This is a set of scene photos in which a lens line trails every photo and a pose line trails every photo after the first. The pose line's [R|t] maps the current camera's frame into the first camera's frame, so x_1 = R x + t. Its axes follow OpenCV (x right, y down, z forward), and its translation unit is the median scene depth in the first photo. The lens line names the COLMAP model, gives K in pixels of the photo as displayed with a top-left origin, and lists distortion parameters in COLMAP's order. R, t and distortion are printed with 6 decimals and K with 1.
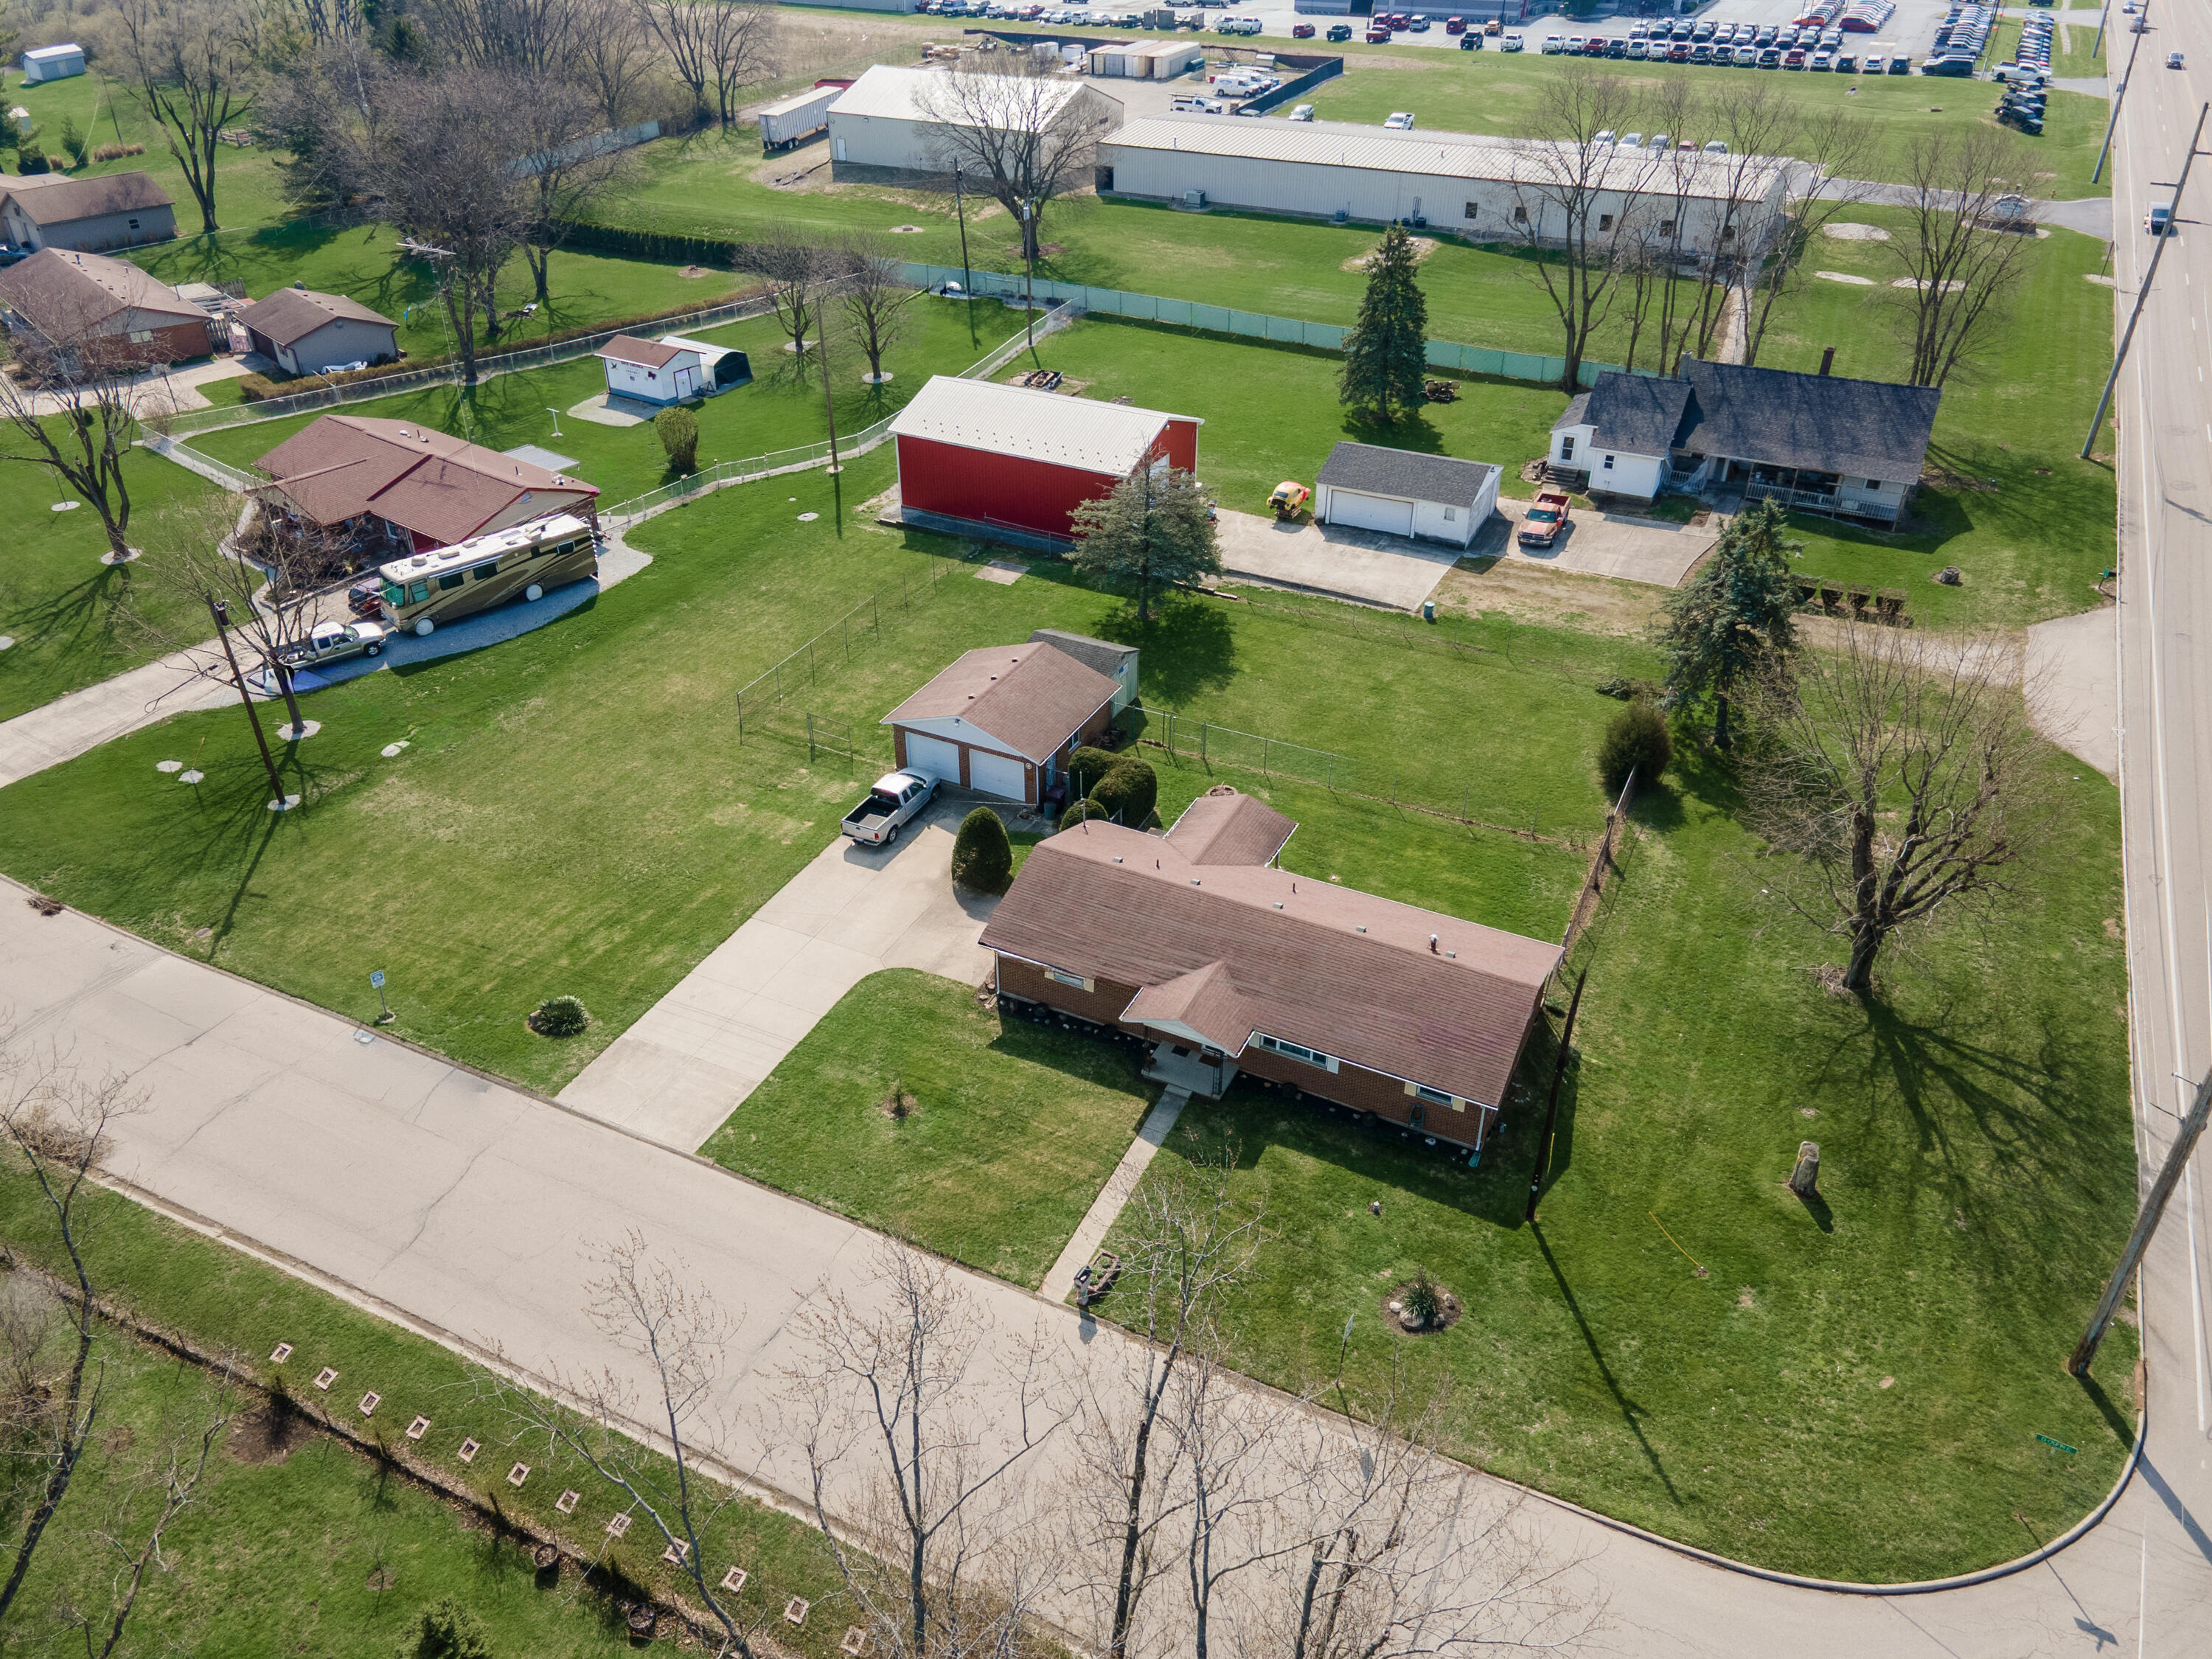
lens RADIAL K [[1604.4, 0, 1111.8], [0, 1604.4, 816.0], [0, 0, 1]] dist [0.030127, 0.023380]
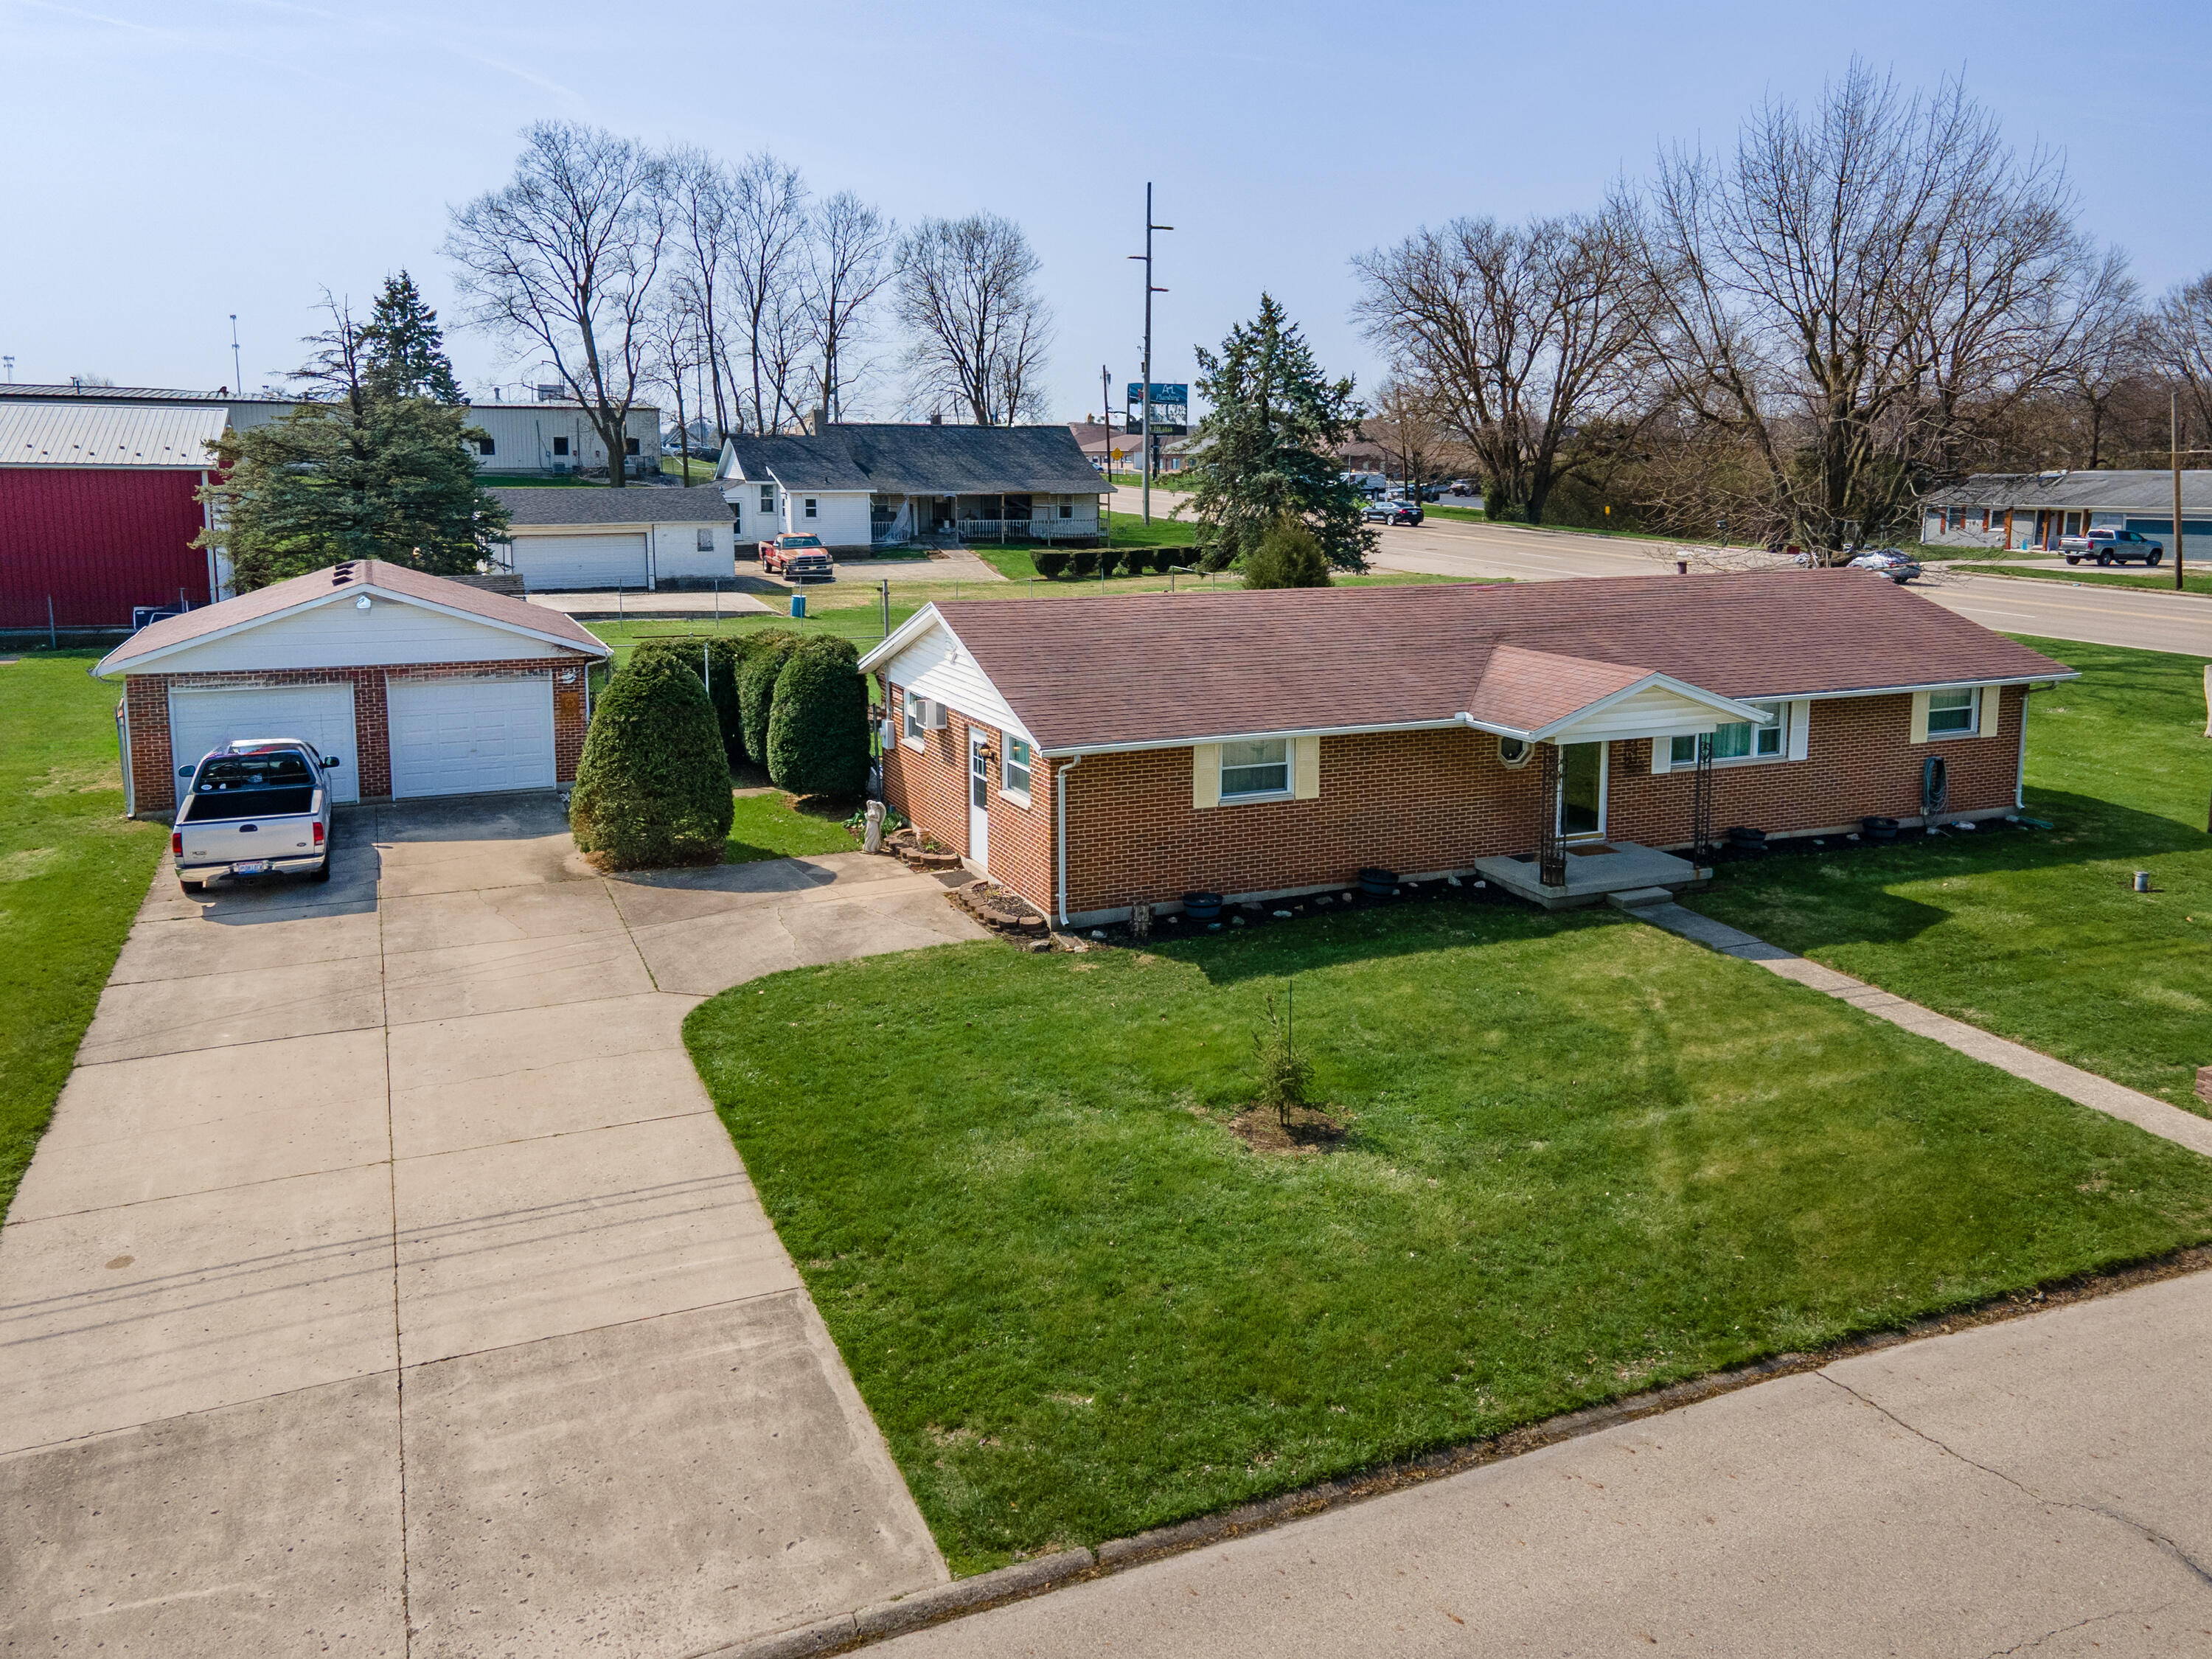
lens RADIAL K [[1669.9, 0, 1103.8], [0, 1669.9, 689.8], [0, 0, 1]] dist [0.034473, 0.000168]
pose [[0.646054, -0.111969, 0.755035, -0.290035], [0.417061, 0.880249, -0.226324, 0.129731], [-0.639277, 0.461113, 0.615386, 0.626041]]
